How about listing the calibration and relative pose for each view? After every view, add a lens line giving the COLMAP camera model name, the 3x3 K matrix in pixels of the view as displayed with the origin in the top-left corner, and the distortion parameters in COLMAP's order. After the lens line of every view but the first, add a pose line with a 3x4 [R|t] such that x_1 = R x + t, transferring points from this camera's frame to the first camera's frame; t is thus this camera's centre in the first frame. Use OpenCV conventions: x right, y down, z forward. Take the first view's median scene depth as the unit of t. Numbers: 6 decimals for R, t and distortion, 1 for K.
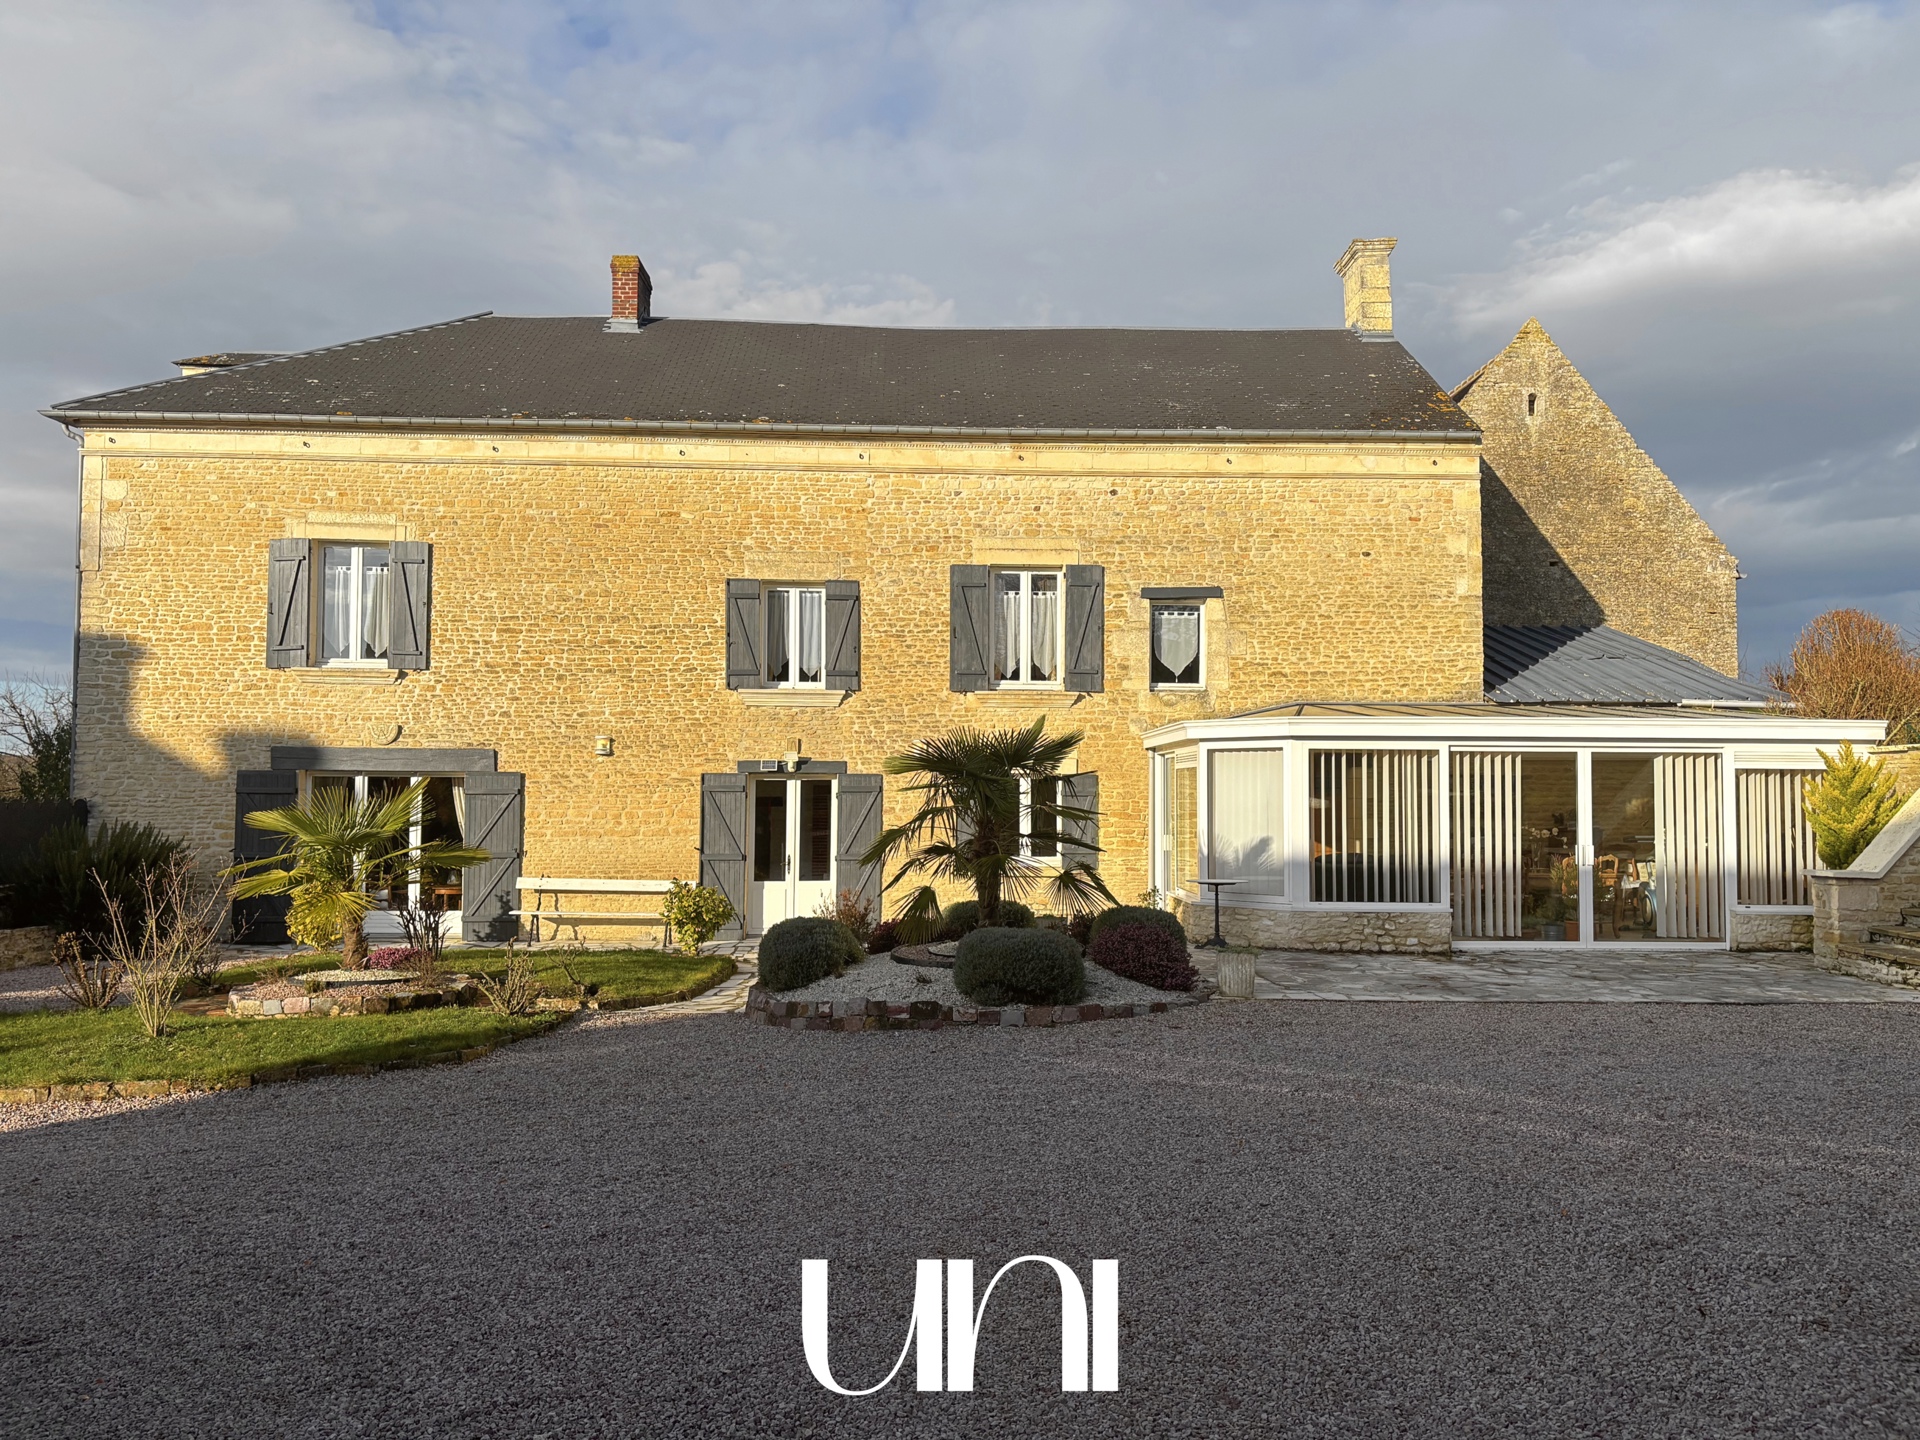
lens RADIAL K [[1447.6, 0, 975.1], [0, 1447.6, 732.4], [0, 0, 1]] dist [0.062511, -0.073373]
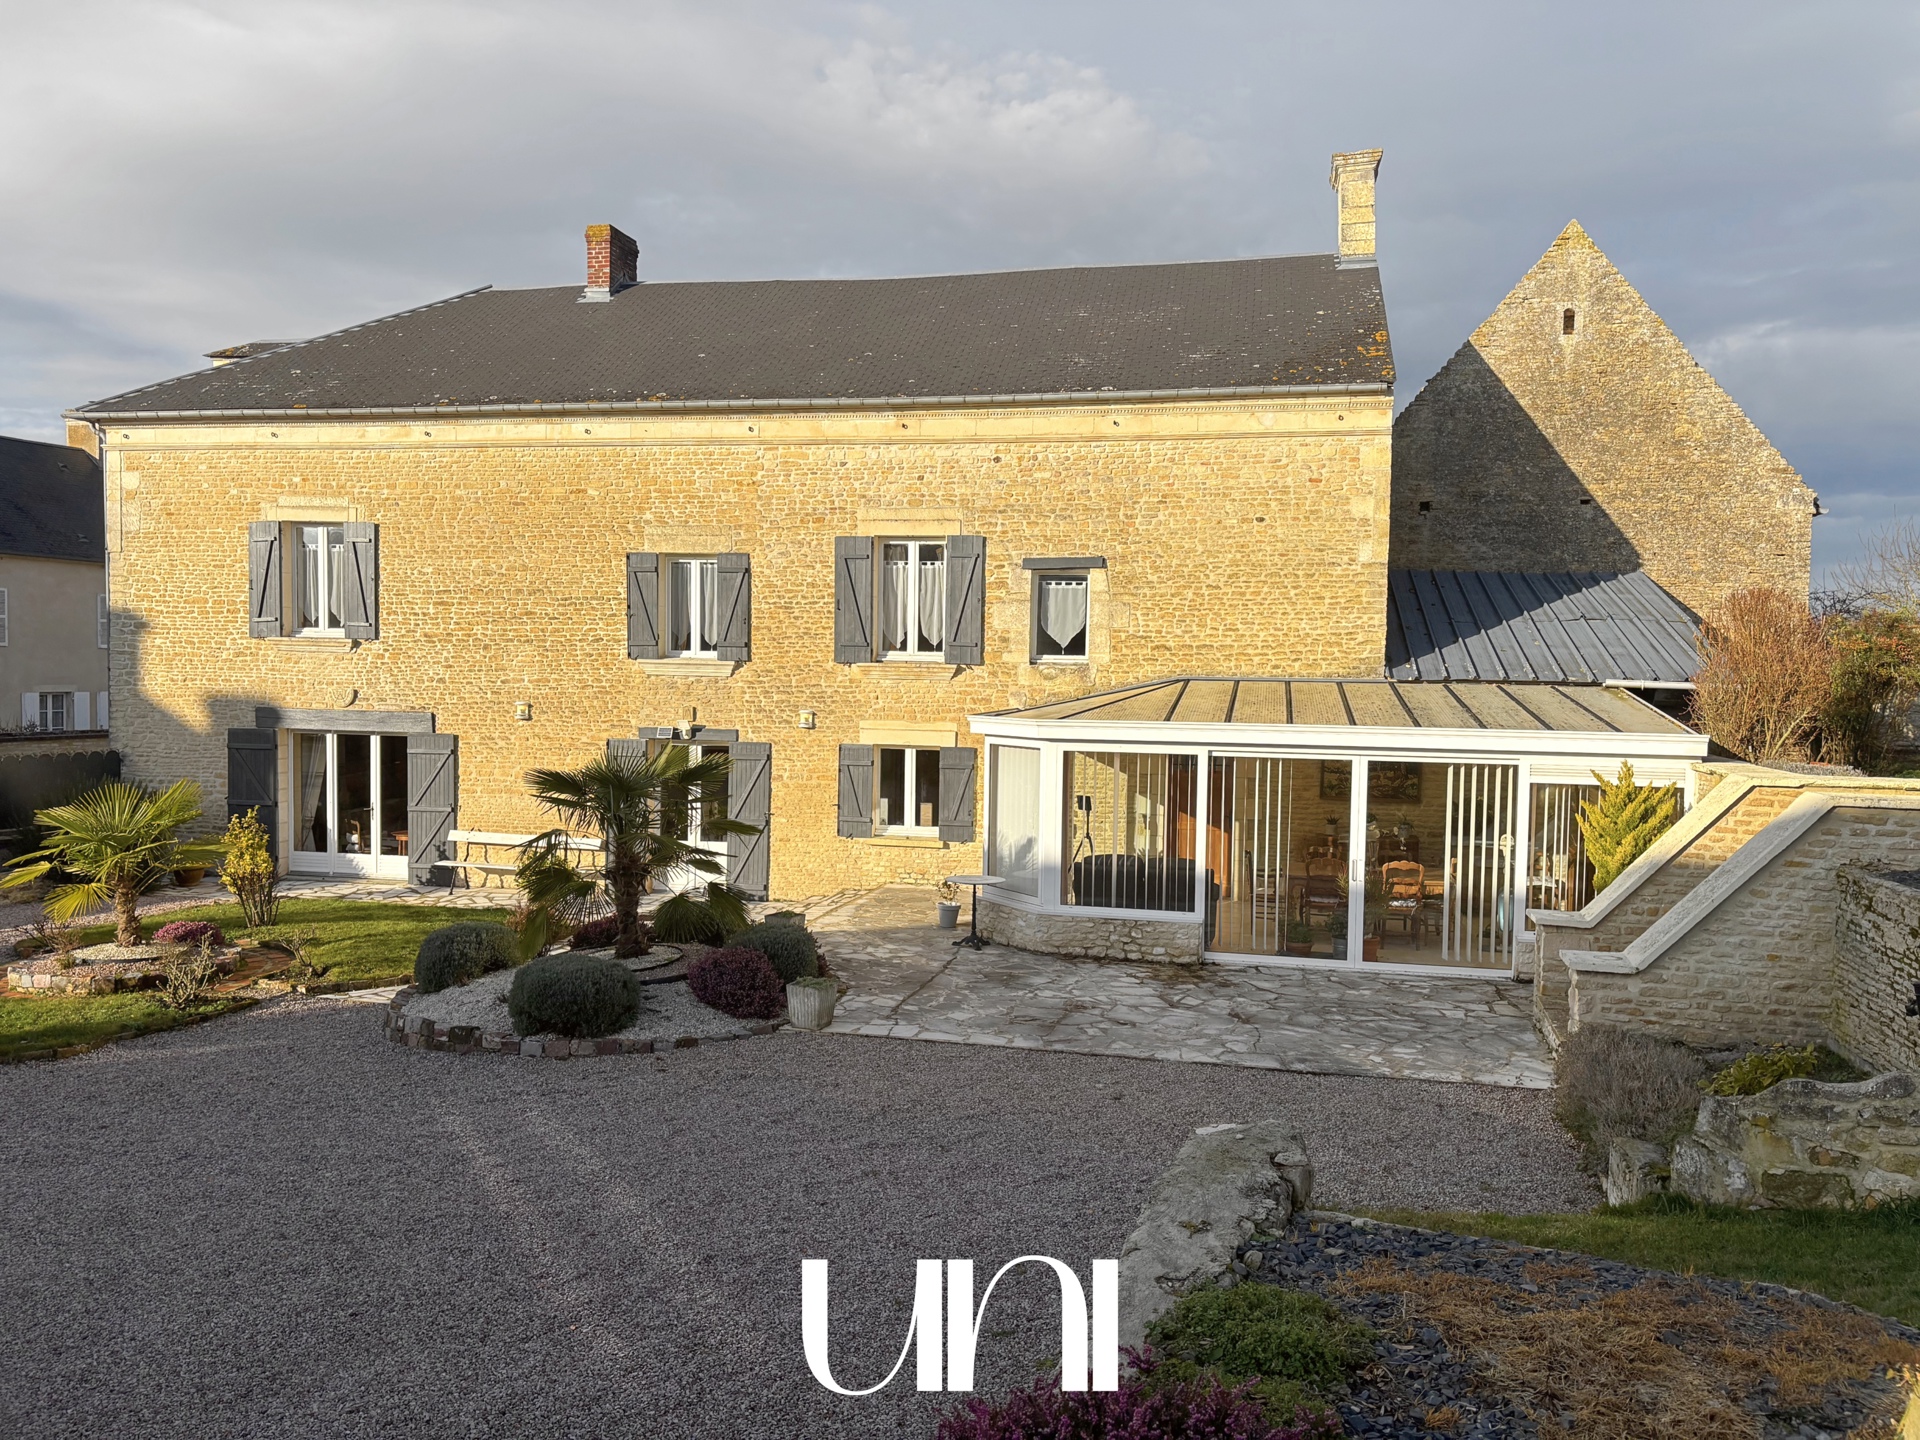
lens RADIAL K [[1447.6, 0, 970.6], [0, 1447.6, 730.6], [0, 0, 1]] dist [0.062511, -0.073373]
pose [[0.970754, 0.021041, -0.239154, 0.320798], [-0.000139, 0.996201, 0.087082, -0.069585], [0.240077, -0.084501, 0.967069, 0.035287]]
